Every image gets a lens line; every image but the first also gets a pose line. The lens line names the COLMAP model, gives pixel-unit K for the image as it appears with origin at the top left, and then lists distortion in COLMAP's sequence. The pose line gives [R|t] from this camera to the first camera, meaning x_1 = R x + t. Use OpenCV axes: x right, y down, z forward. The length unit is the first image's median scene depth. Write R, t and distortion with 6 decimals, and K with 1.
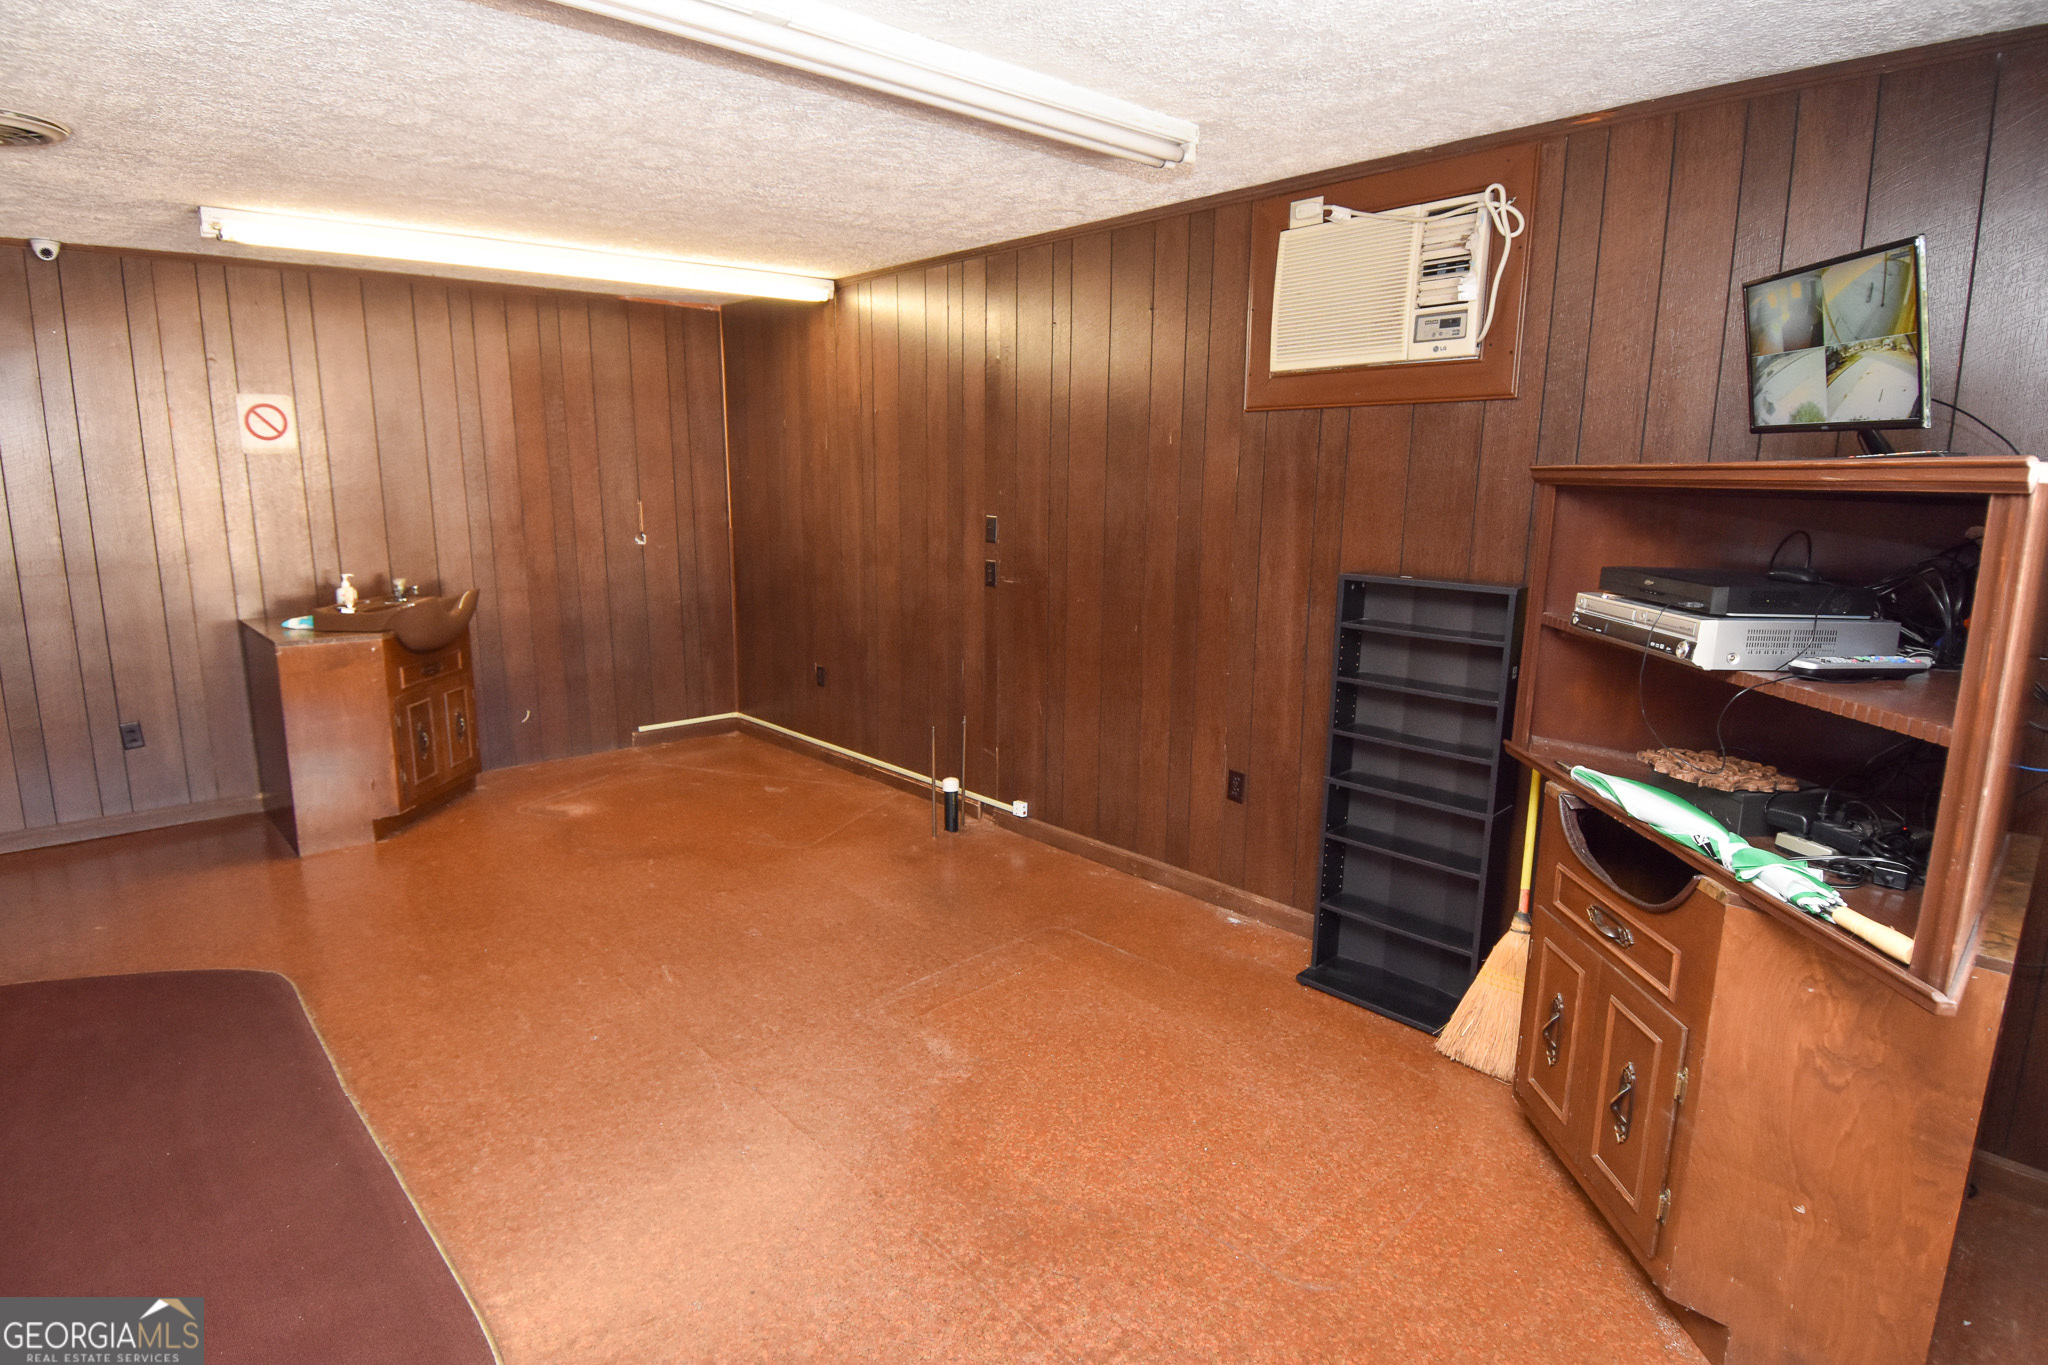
lens RADIAL K [[1063.5, 0, 1025.2], [0, 1063.5, 668.7], [0, 0, 1]] dist [0.052647, -0.057051]
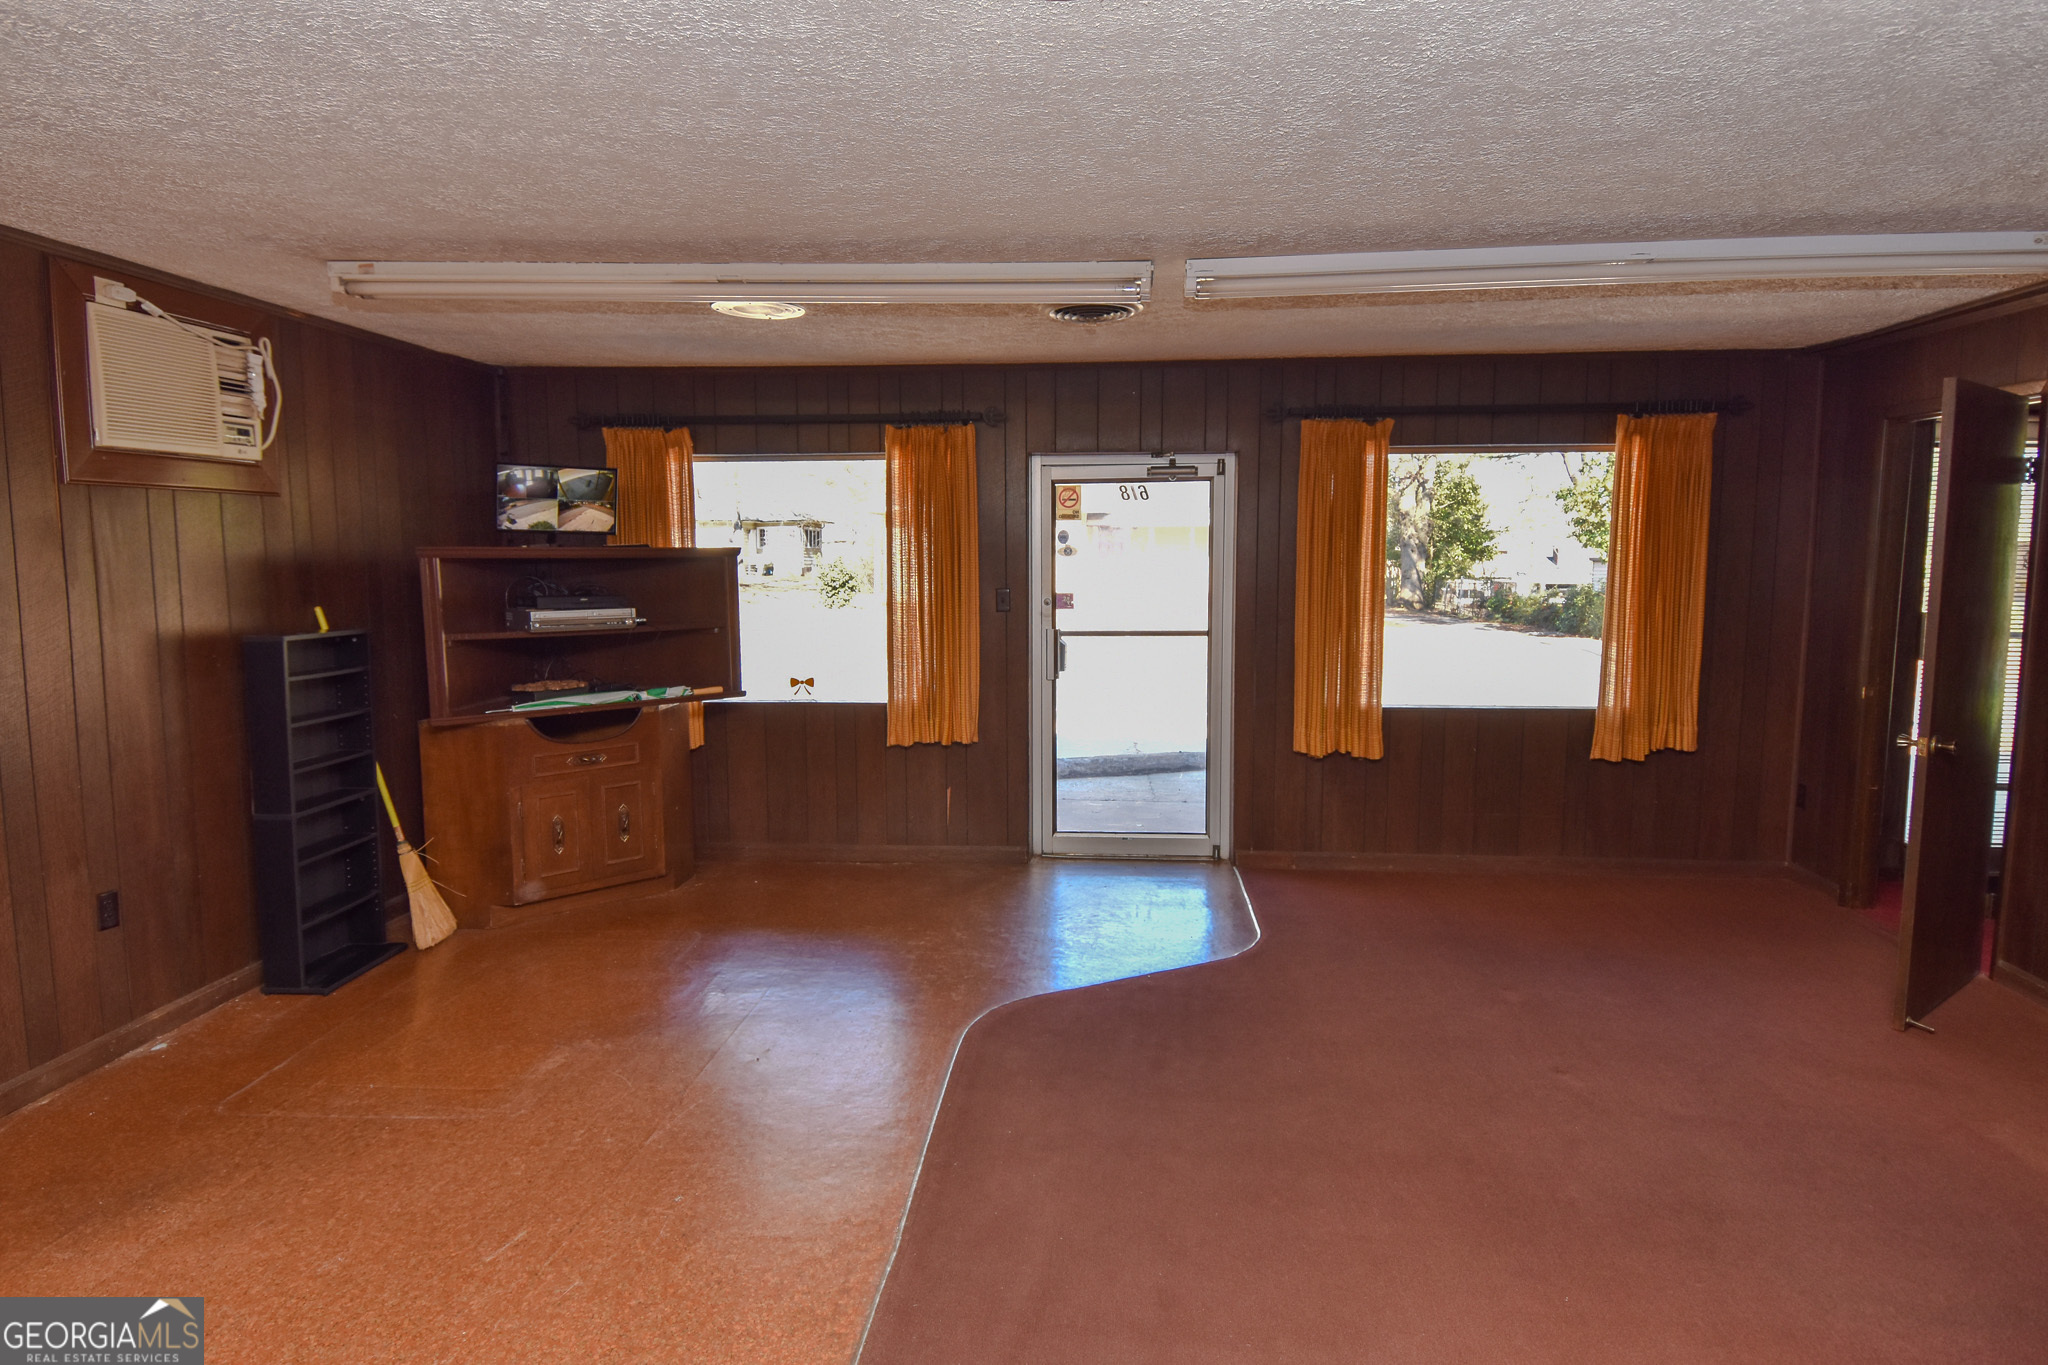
lens RADIAL K [[1145.4, 0, 1022.1], [0, 1145.4, 668.6], [0, 0, 1]] dist [0.059046, -0.062054]
pose [[-0.669067, -0.082218, 0.738640, -0.854703], [0.131194, 0.965189, 0.226272, -0.170424], [-0.731531, 0.248296, -0.634990, 0.881594]]
